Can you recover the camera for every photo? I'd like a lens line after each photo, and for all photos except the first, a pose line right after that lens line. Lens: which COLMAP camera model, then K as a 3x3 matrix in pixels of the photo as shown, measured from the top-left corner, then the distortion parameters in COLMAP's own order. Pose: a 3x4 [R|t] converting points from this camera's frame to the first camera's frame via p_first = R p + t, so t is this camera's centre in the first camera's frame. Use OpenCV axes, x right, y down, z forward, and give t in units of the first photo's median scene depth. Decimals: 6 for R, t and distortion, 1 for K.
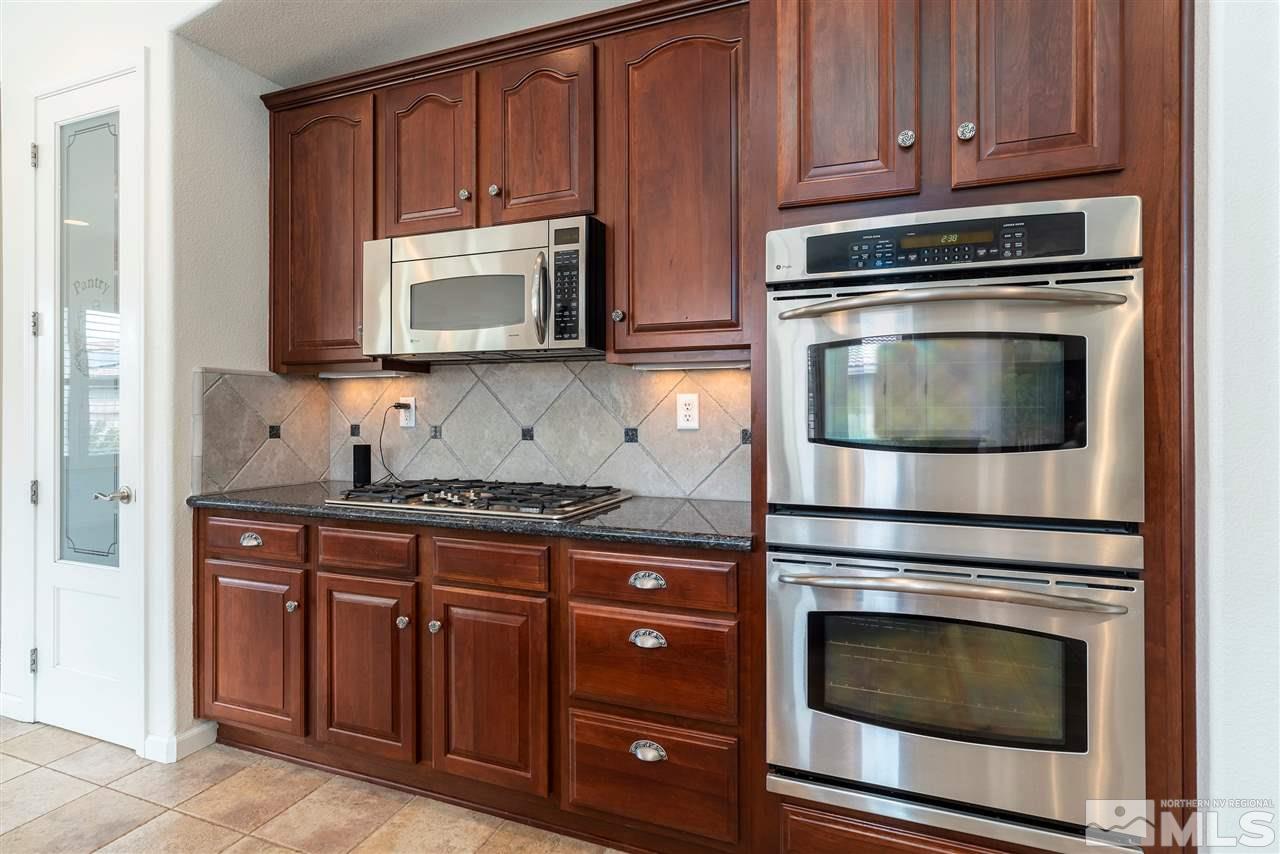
lens RADIAL K [[645.9, 0, 636.4], [0, 645.9, 410.1], [0, 0, 1]] dist [-0.000671, 0.001778]
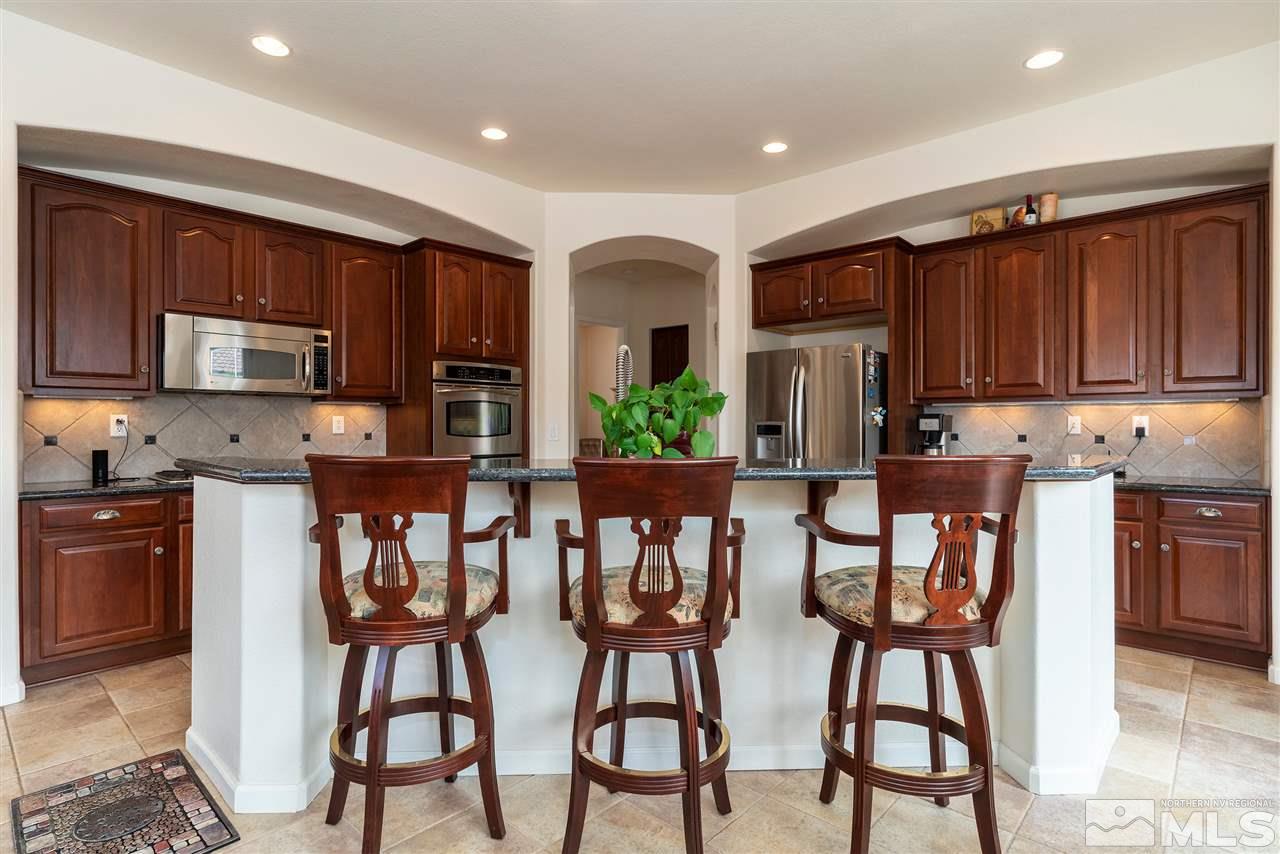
lens RADIAL K [[645.9, 0, 636.4], [0, 645.9, 410.1], [0, 0, 1]] dist [-0.000671, 0.001778]
pose [[0.364664, 0.018503, 0.930955, -1.469947], [-0.001176, 0.999811, -0.019411, -0.005639], [-0.931138, 0.005983, 0.364617, -0.599408]]
